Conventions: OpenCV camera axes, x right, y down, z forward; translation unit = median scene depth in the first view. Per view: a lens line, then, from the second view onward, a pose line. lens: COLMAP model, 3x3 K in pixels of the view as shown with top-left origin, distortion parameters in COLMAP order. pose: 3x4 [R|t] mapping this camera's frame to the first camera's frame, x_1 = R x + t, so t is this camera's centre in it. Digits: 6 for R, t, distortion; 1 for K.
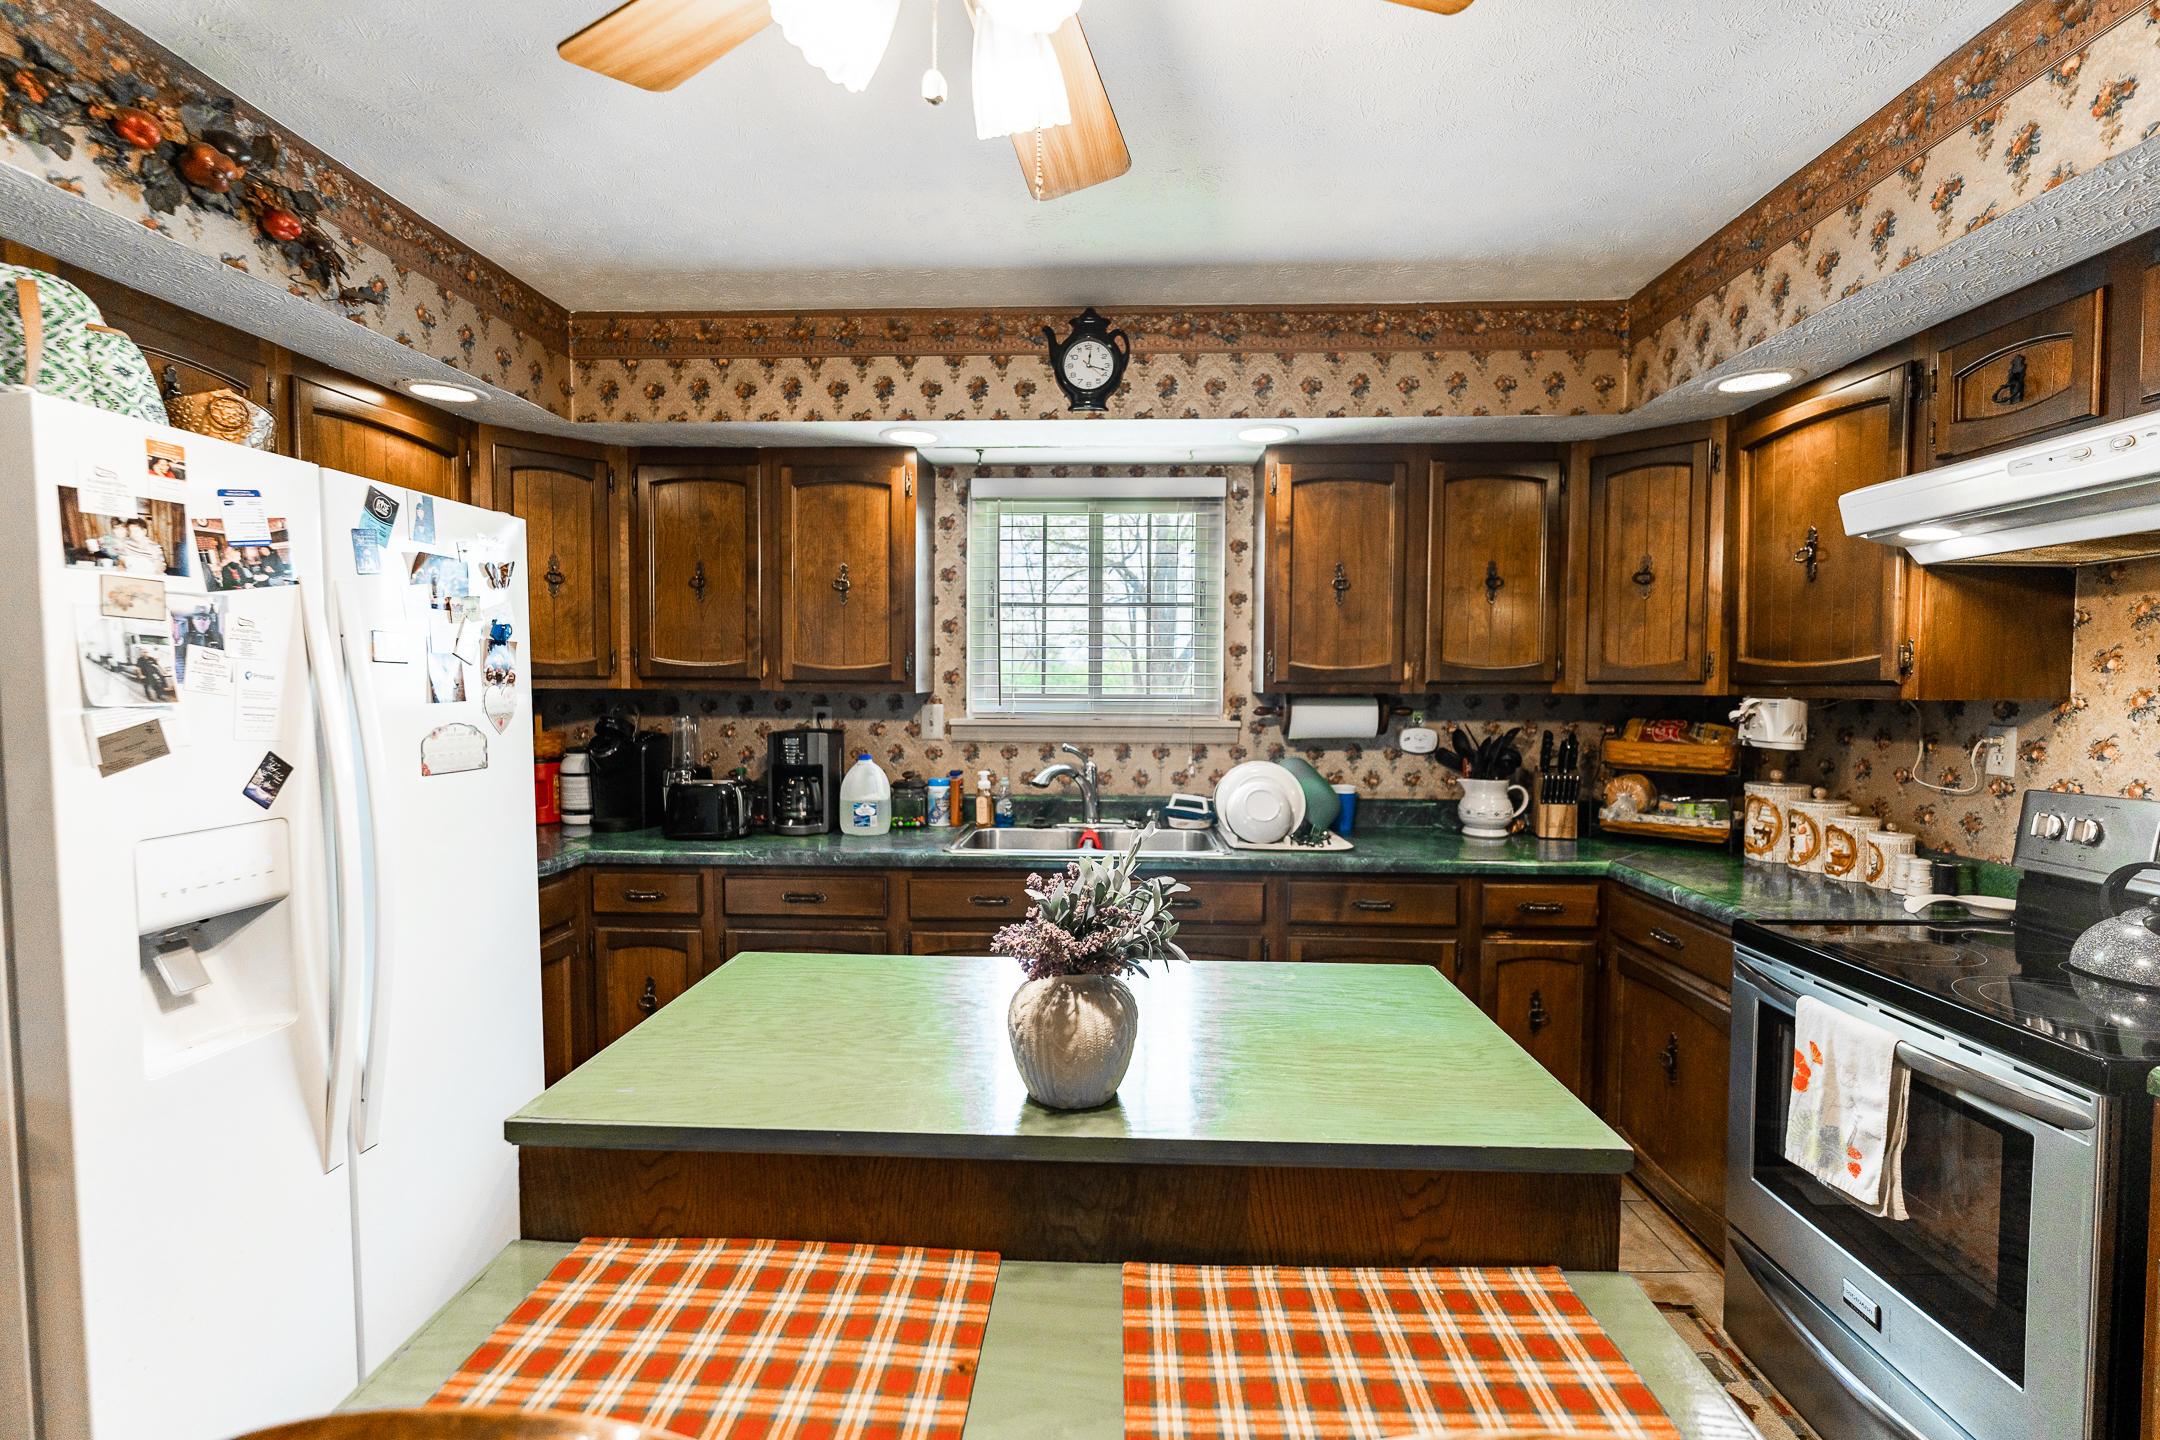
lens RADIAL K [[940.8, 0, 1083.4], [0, 940.8, 721.6], [0, 0, 1]] dist [-0.000525, -0.000007]
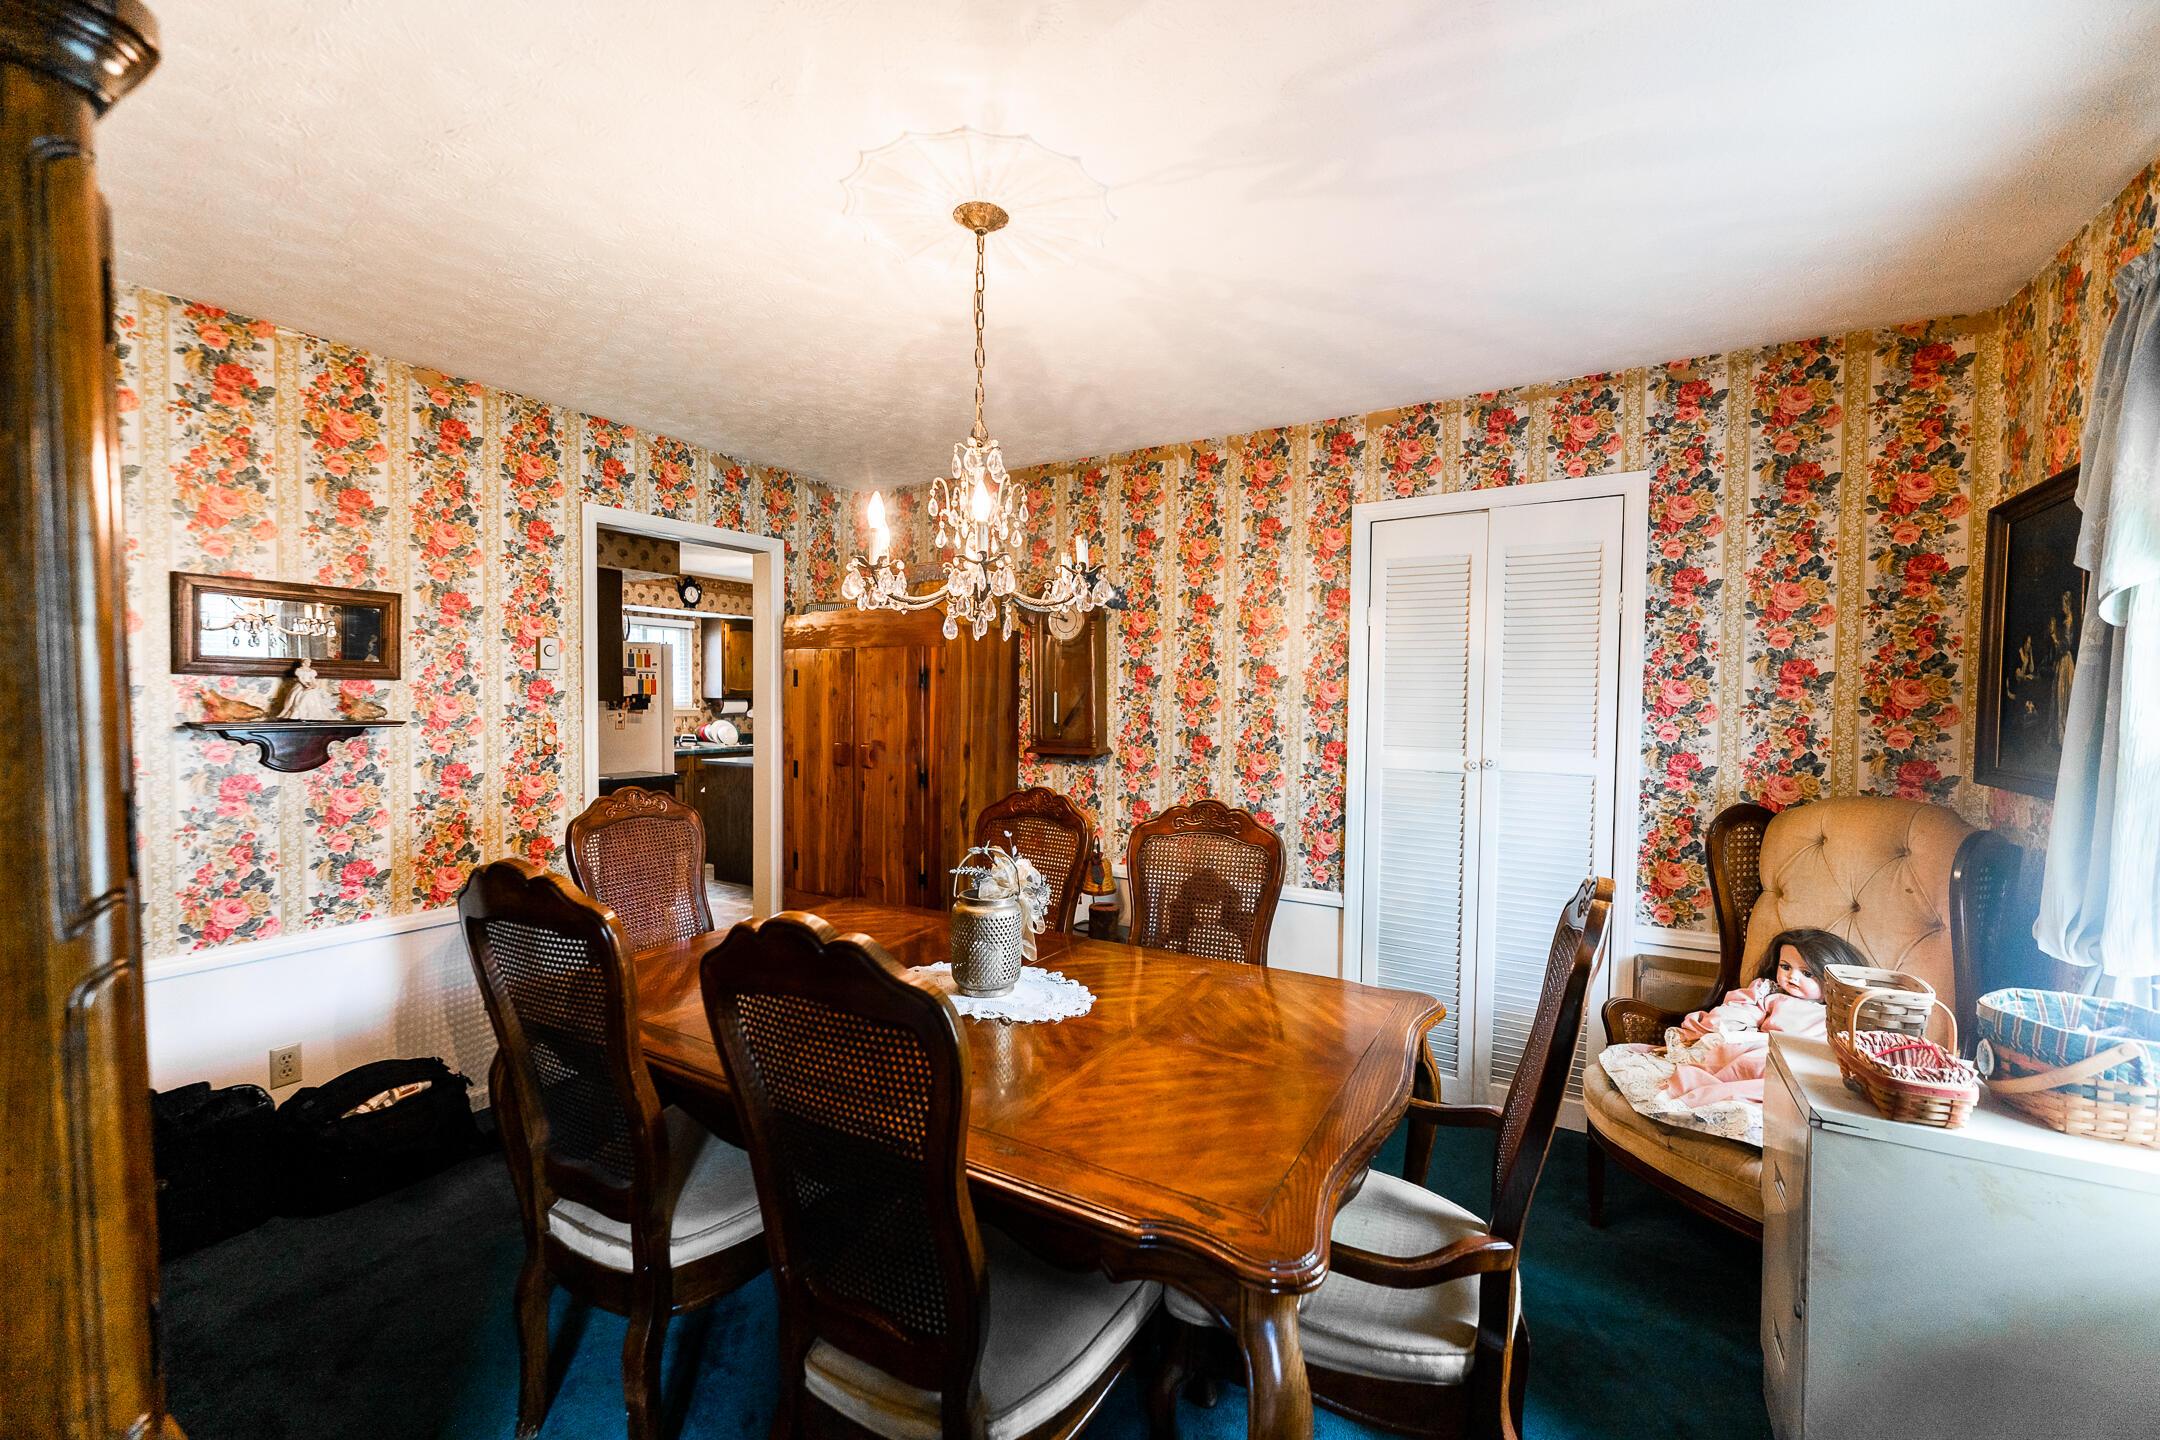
lens RADIAL K [[888.9, 0, 1082.6], [0, 888.9, 729.1], [0, 0, 1]] dist [-0.001371, -0.000077]
pose [[0.508609, -0.032905, 0.860369, -1.895413], [0.033030, 0.999280, 0.018693, 0.061633], [-0.860364, 0.018910, 0.509329, -1.634463]]
